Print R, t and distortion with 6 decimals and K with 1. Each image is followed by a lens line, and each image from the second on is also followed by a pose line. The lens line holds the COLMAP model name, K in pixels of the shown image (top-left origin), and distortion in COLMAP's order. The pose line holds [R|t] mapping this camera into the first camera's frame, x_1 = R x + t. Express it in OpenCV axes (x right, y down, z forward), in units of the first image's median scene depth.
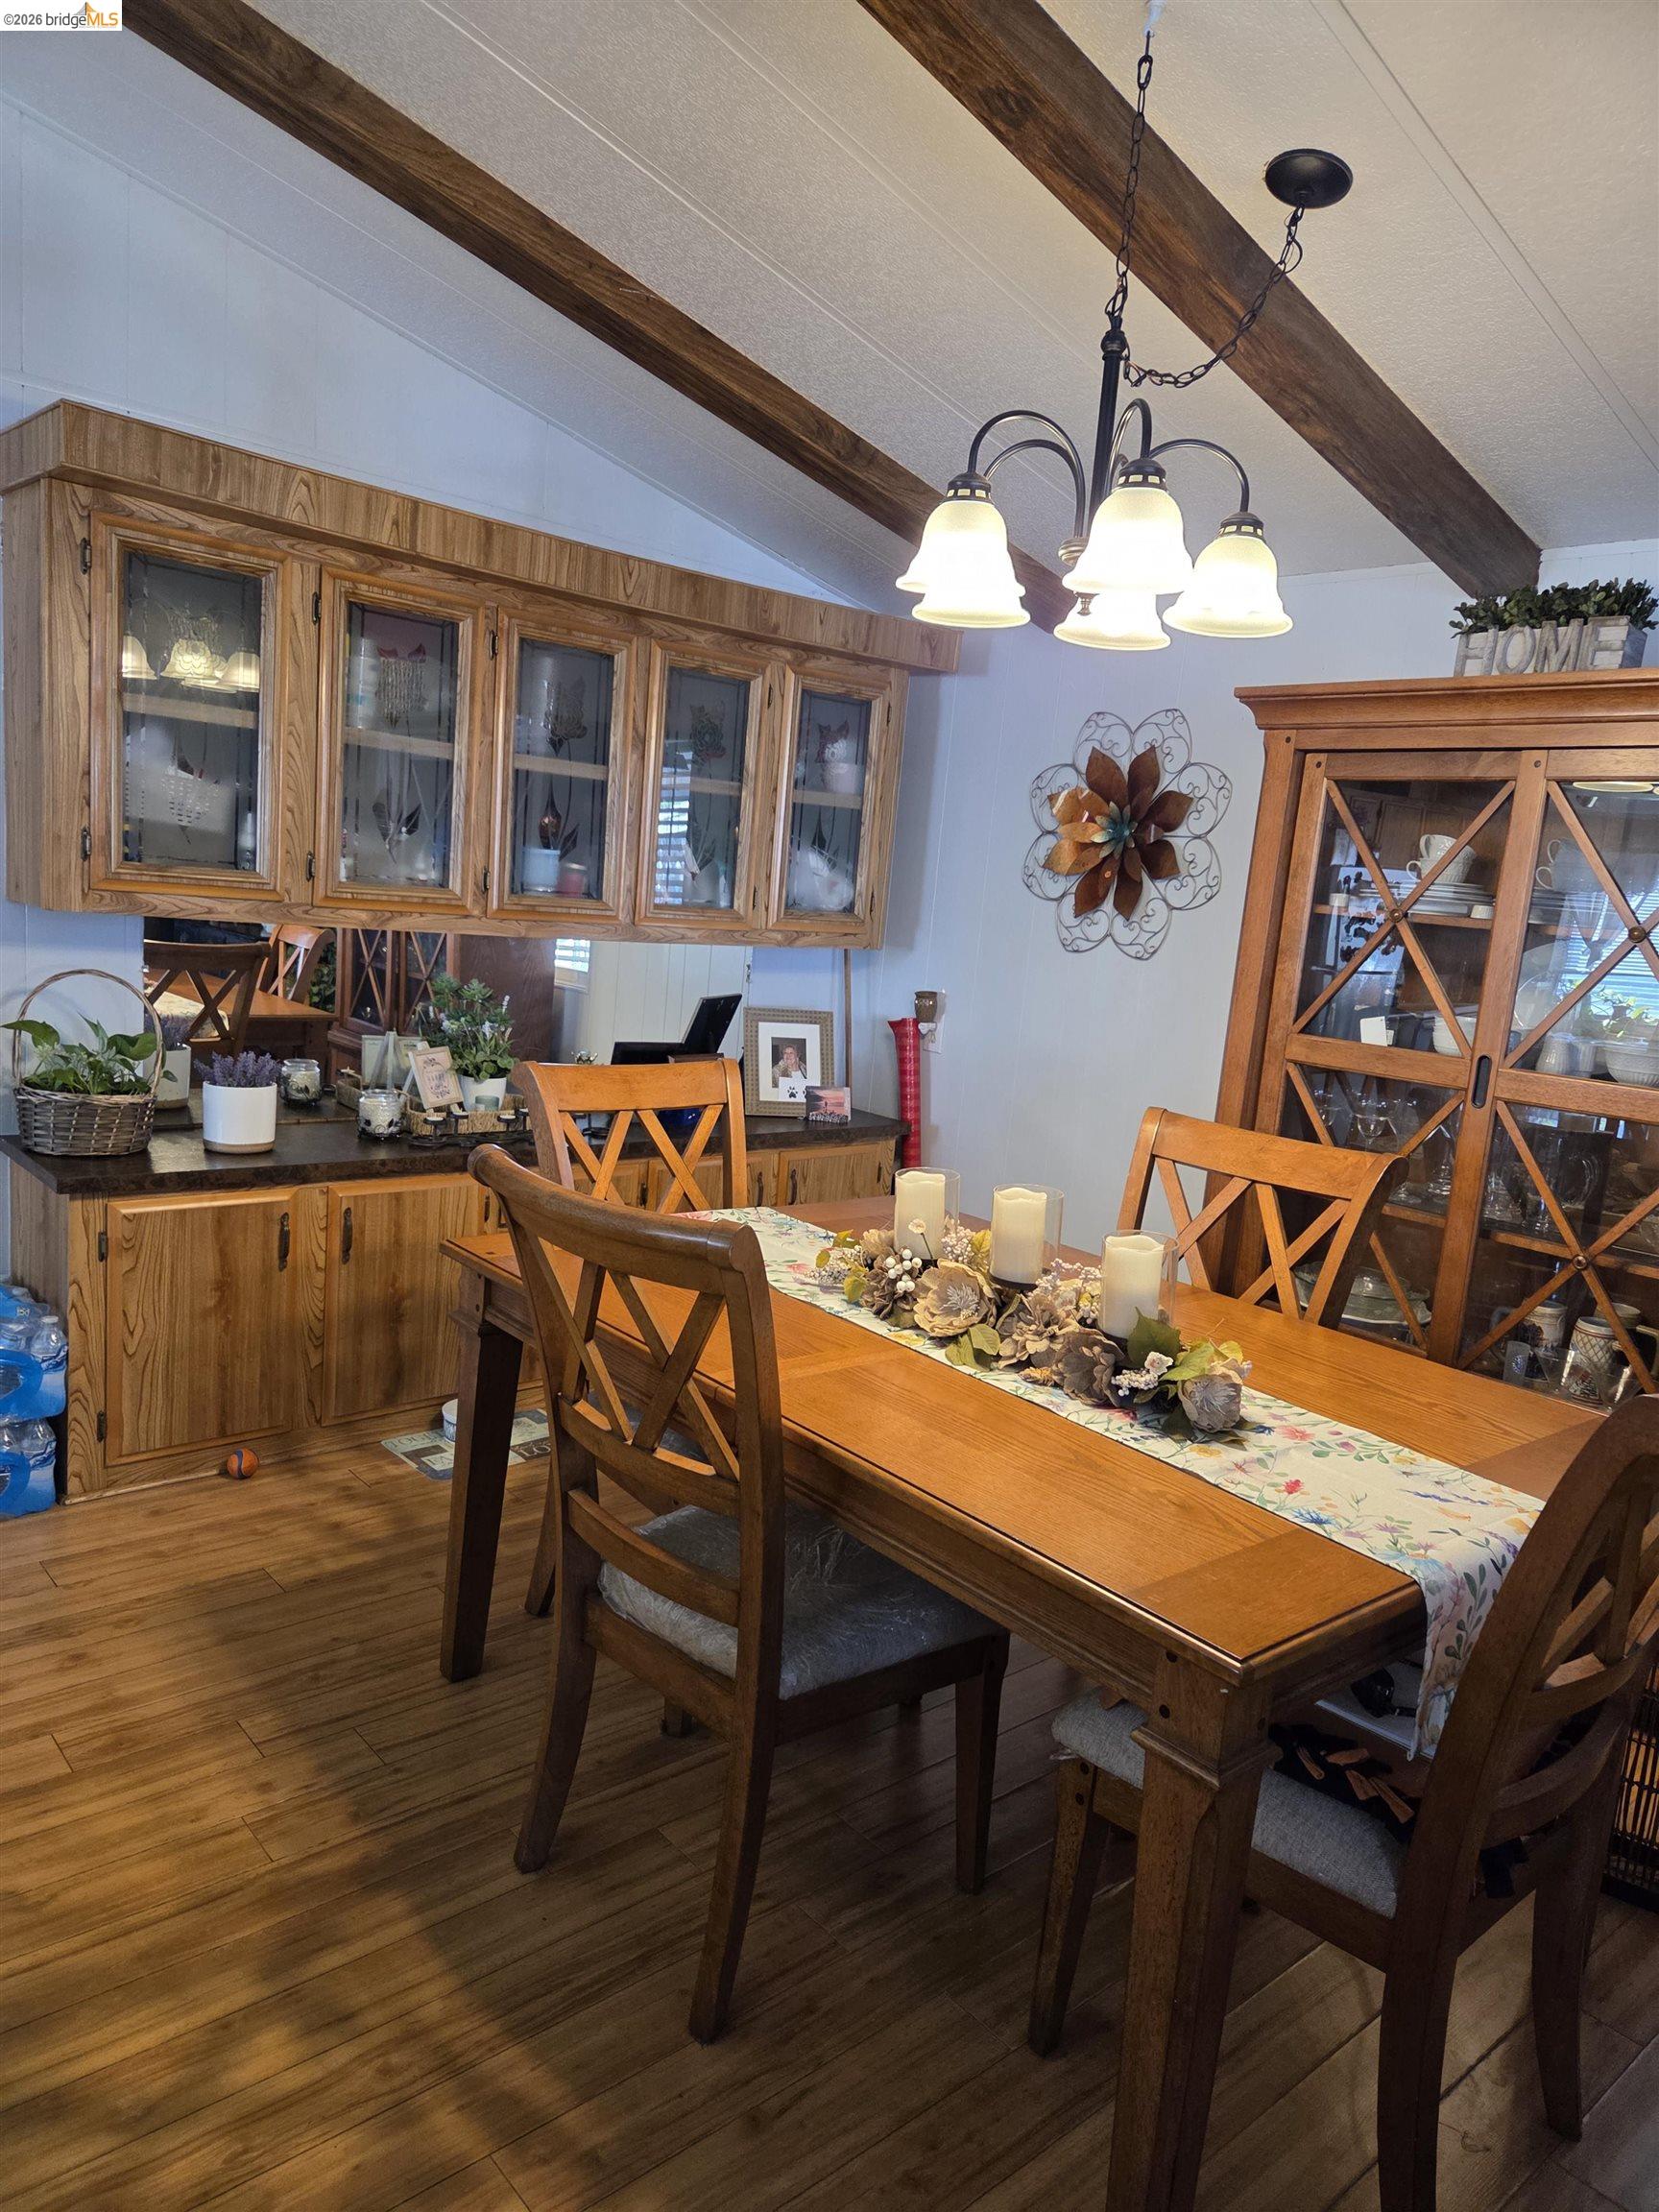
lens RADIAL K [[1477.3, 0, 811.2], [0, 1477.3, 1112.6], [0, 0, 1]] dist [0.073075, -0.061268]
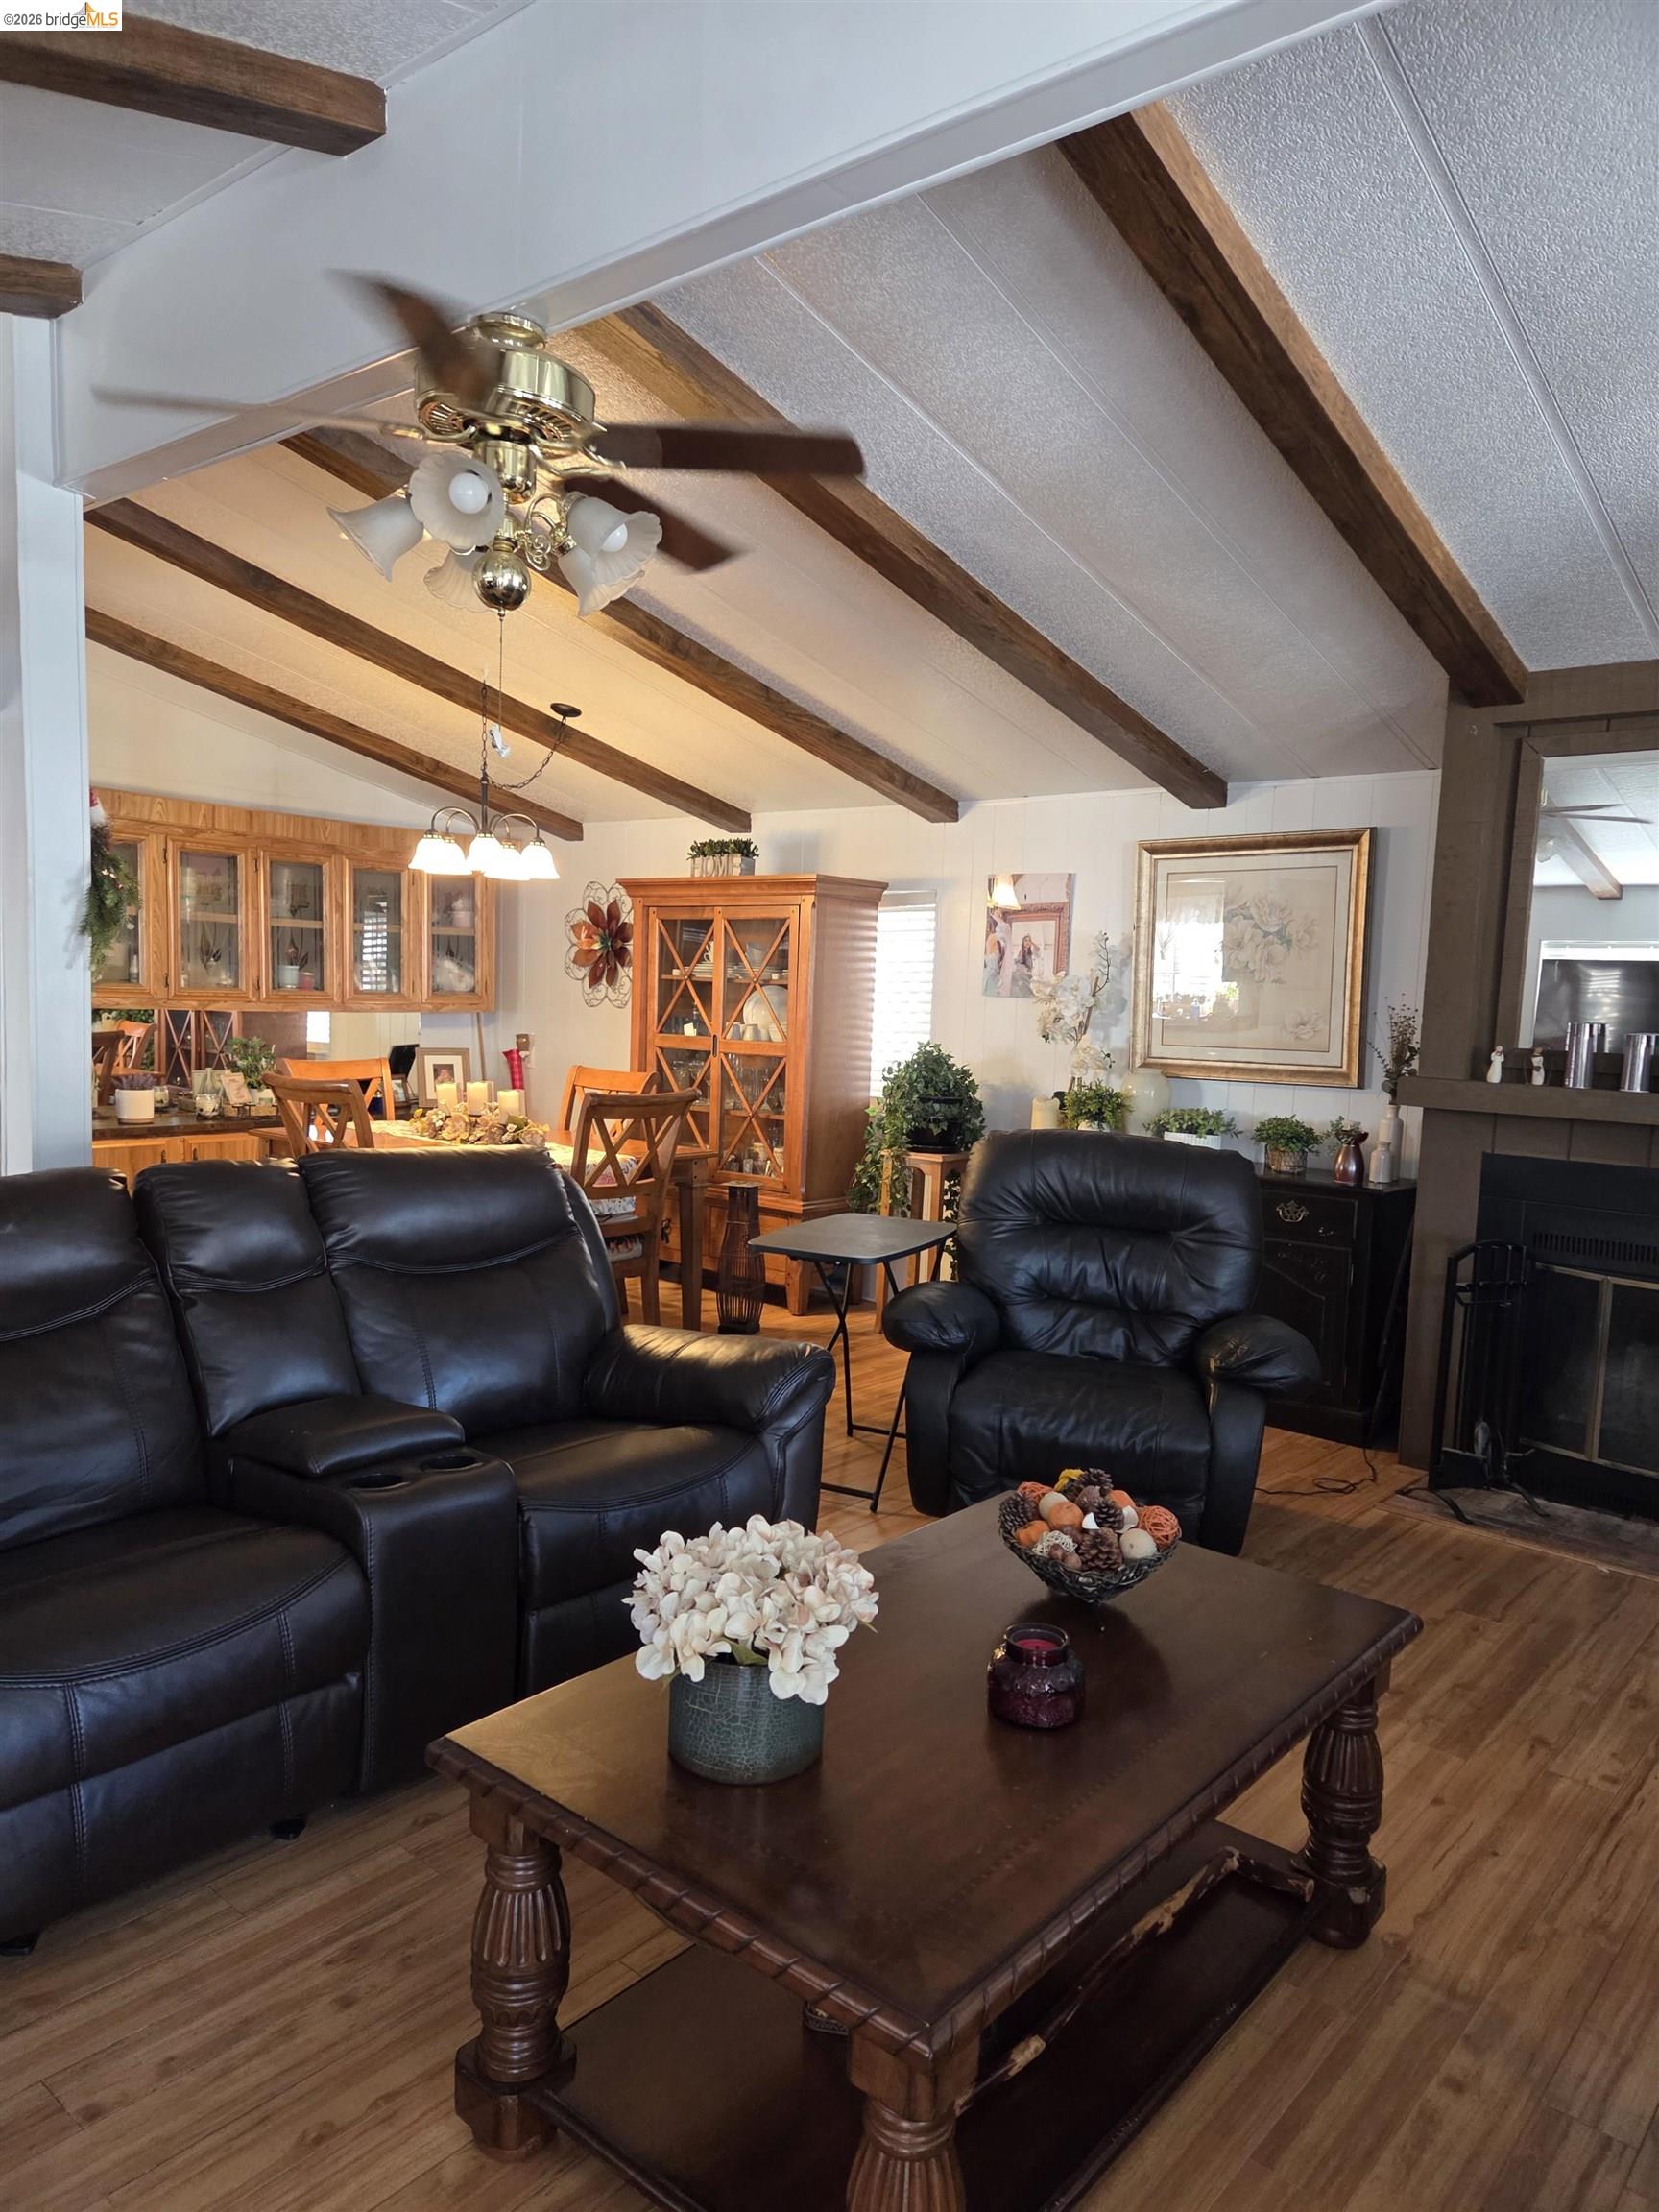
lens RADIAL K [[1477.3, 0, 844.3], [0, 1477.3, 1118.4], [0, 0, 1]] dist [0.073075, -0.061268]
pose [[0.985554, -0.066334, 0.155831, 0.208023], [0.075545, 0.995682, -0.053945, 0.173026], [-0.151580, 0.064938, 0.986310, -0.974360]]
